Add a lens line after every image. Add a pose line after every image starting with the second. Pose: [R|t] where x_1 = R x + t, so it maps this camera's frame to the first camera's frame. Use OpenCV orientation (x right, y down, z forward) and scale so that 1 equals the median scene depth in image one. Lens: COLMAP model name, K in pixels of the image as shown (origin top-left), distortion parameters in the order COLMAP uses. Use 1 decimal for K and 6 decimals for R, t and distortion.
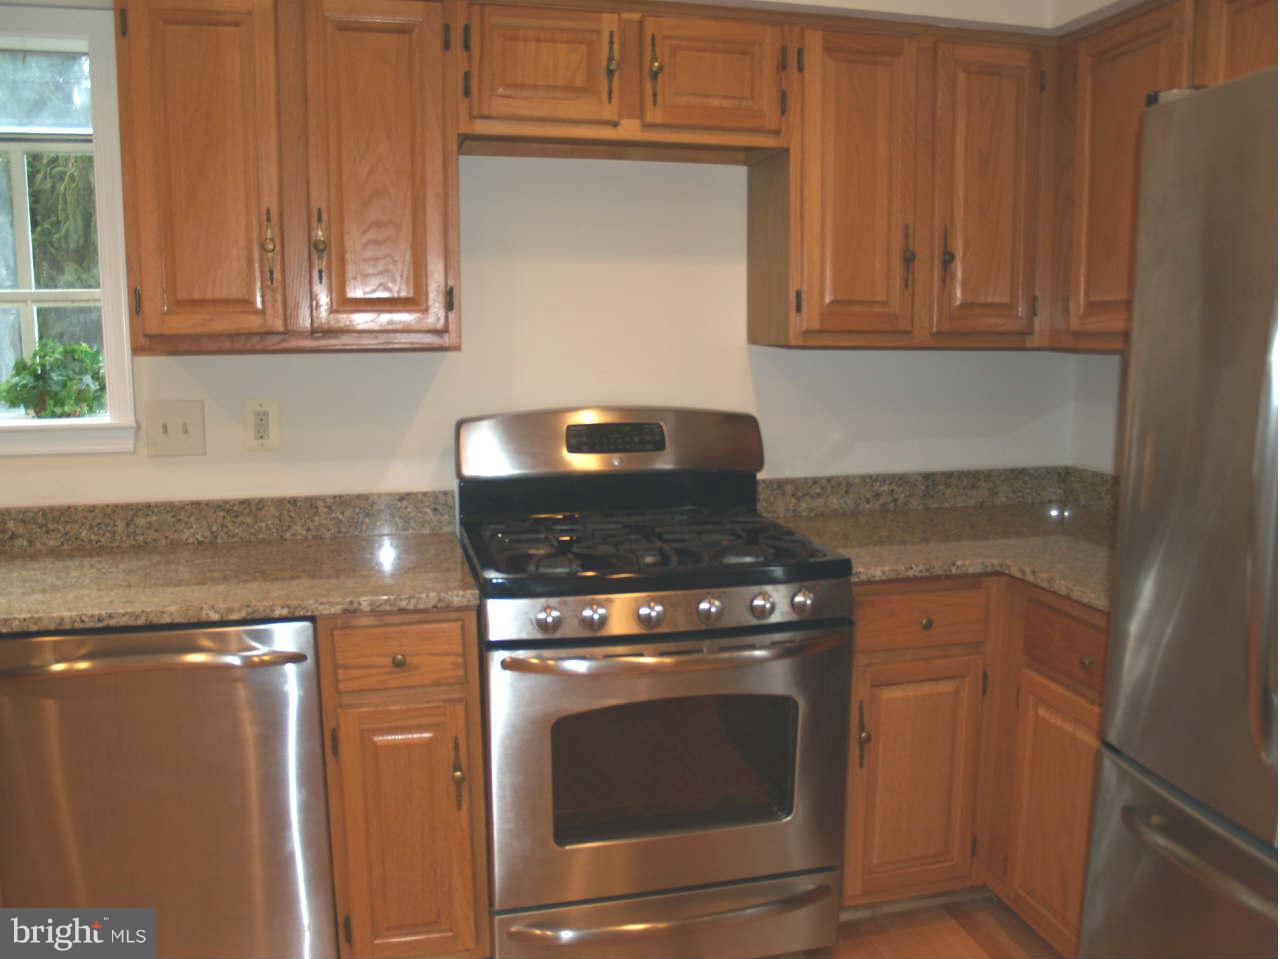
lens RADIAL K [[1035.1, 0, 640.0], [0, 1035.1, 479.5], [0, 0, 1]] dist [-0.128629, 0.081947]
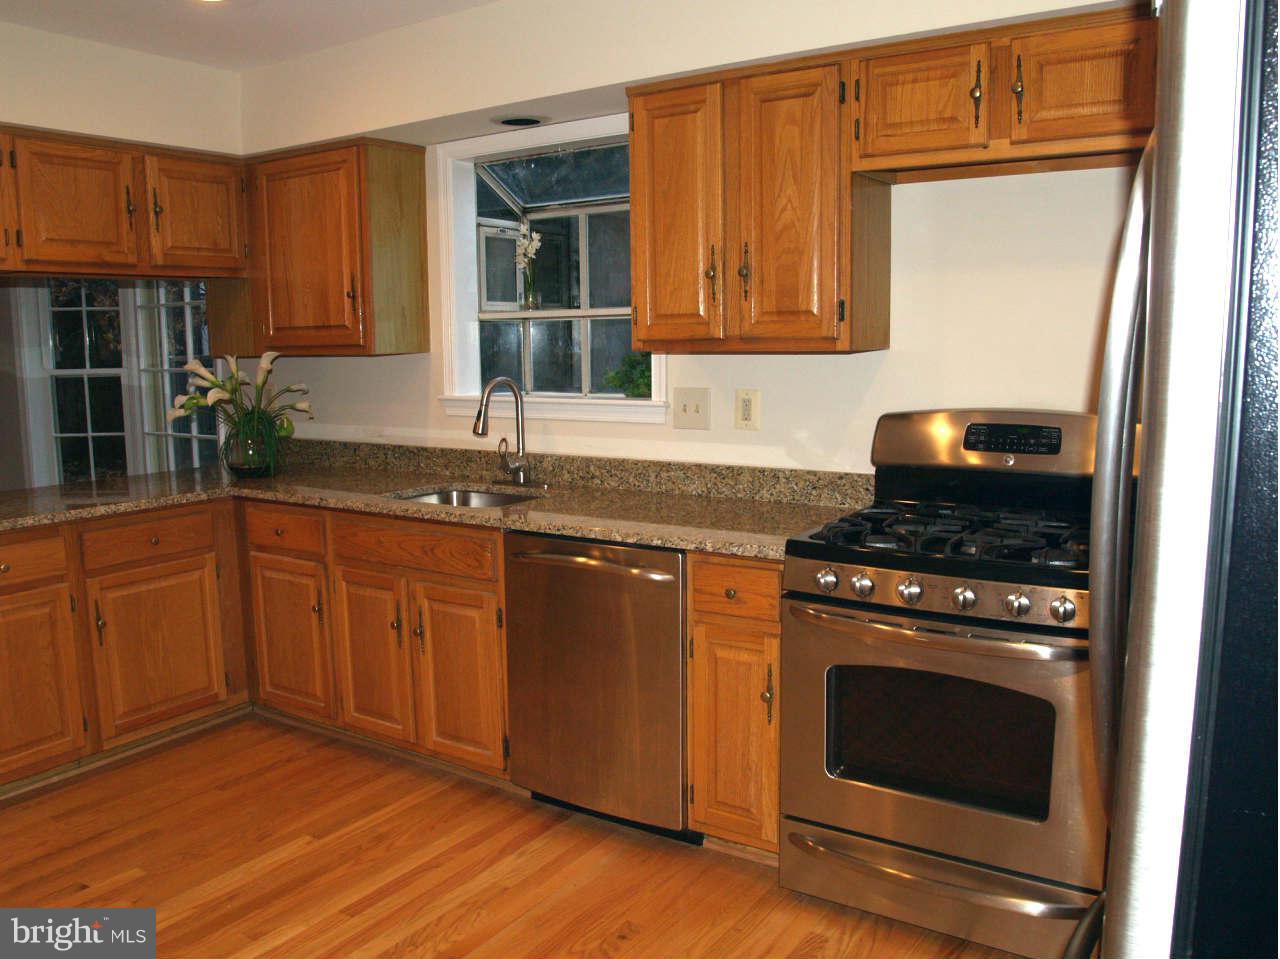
lens RADIAL K [[1035.1, 0, 640.0], [0, 1035.1, 479.5], [0, 0, 1]] dist [-0.128629, 0.081947]
pose [[0.677102, 0.093436, -0.729933, 0.539772], [-0.089167, 0.995015, 0.044655, -0.012757], [0.730467, 0.034850, 0.682058, 0.018274]]
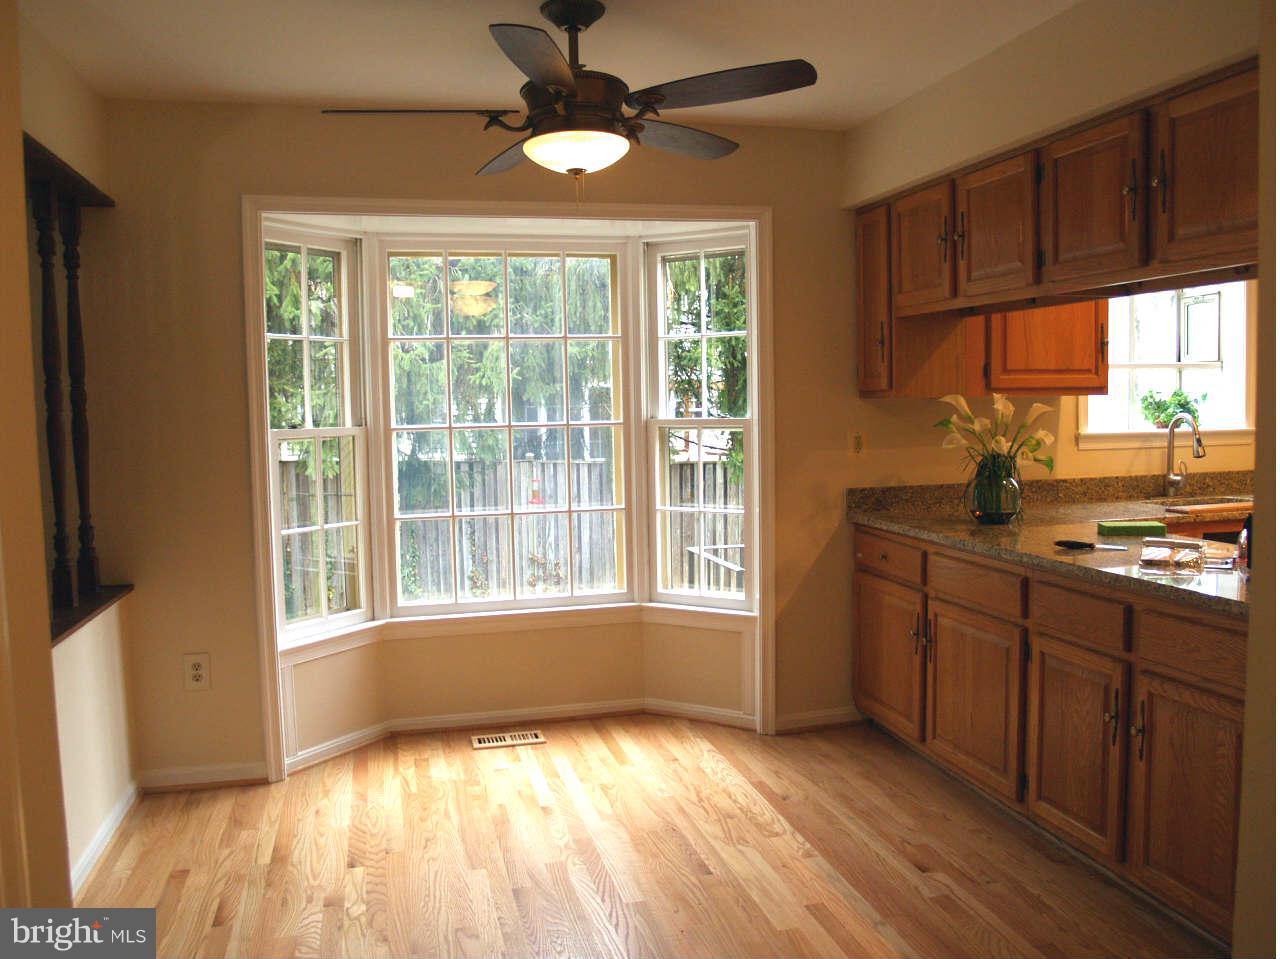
lens RADIAL K [[1035.1, 0, 640.0], [0, 1035.1, 479.5], [0, 0, 1]] dist [-0.128629, 0.081947]
pose [[0.999813, -0.017931, 0.007302, -1.840013], [0.018350, 0.997909, -0.061970, 0.151807], [-0.006176, 0.062093, 0.998051, -1.016001]]
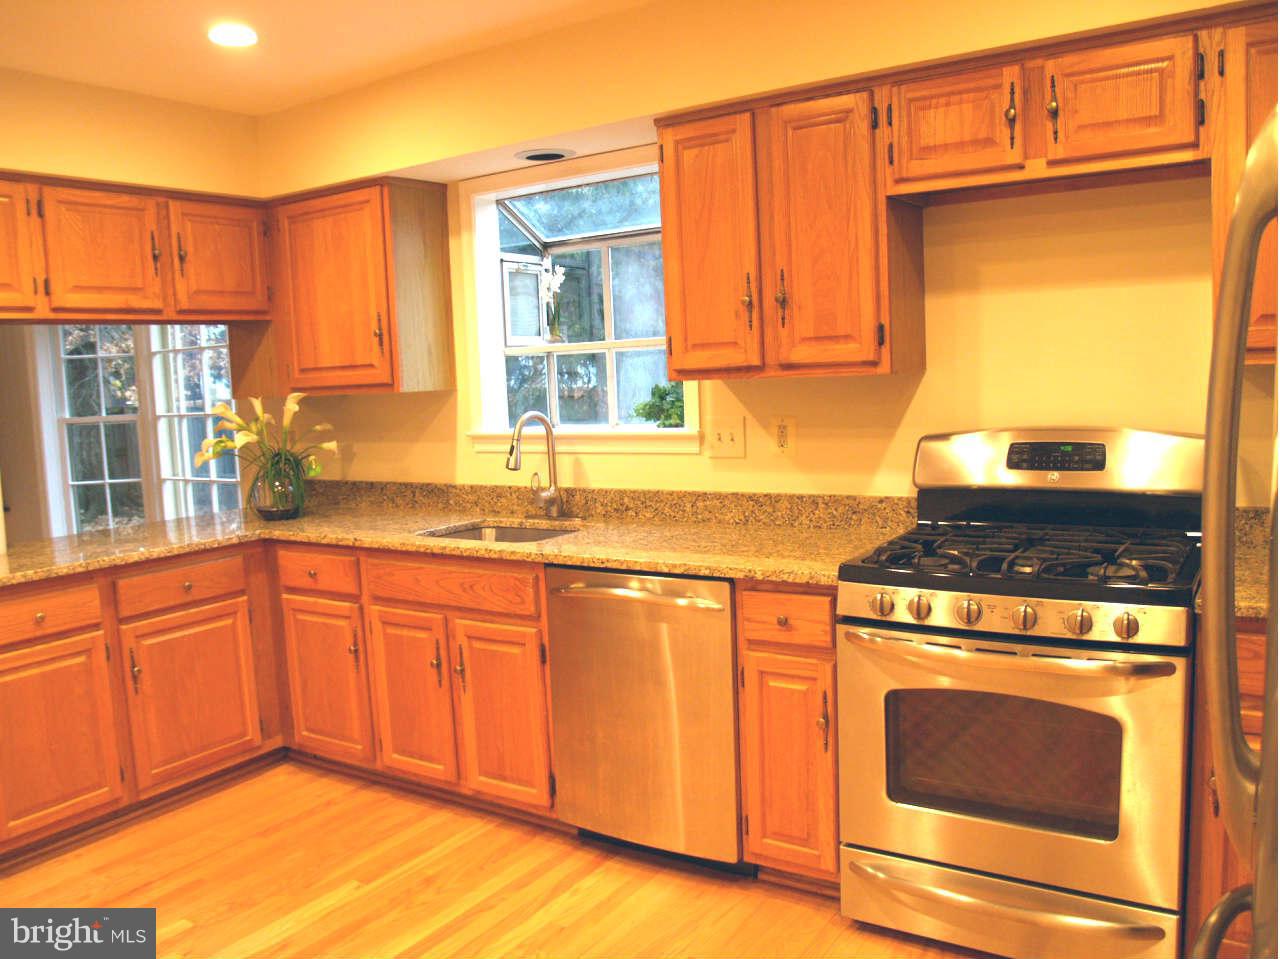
lens RADIAL K [[1035.1, 0, 640.0], [0, 1035.1, 479.5], [0, 0, 1]] dist [-0.128629, 0.081947]
pose [[0.679203, 0.049416, -0.732285, 0.501494], [-0.058251, 0.998213, 0.013333, -0.006493], [0.731635, 0.033600, 0.680868, -0.015298]]
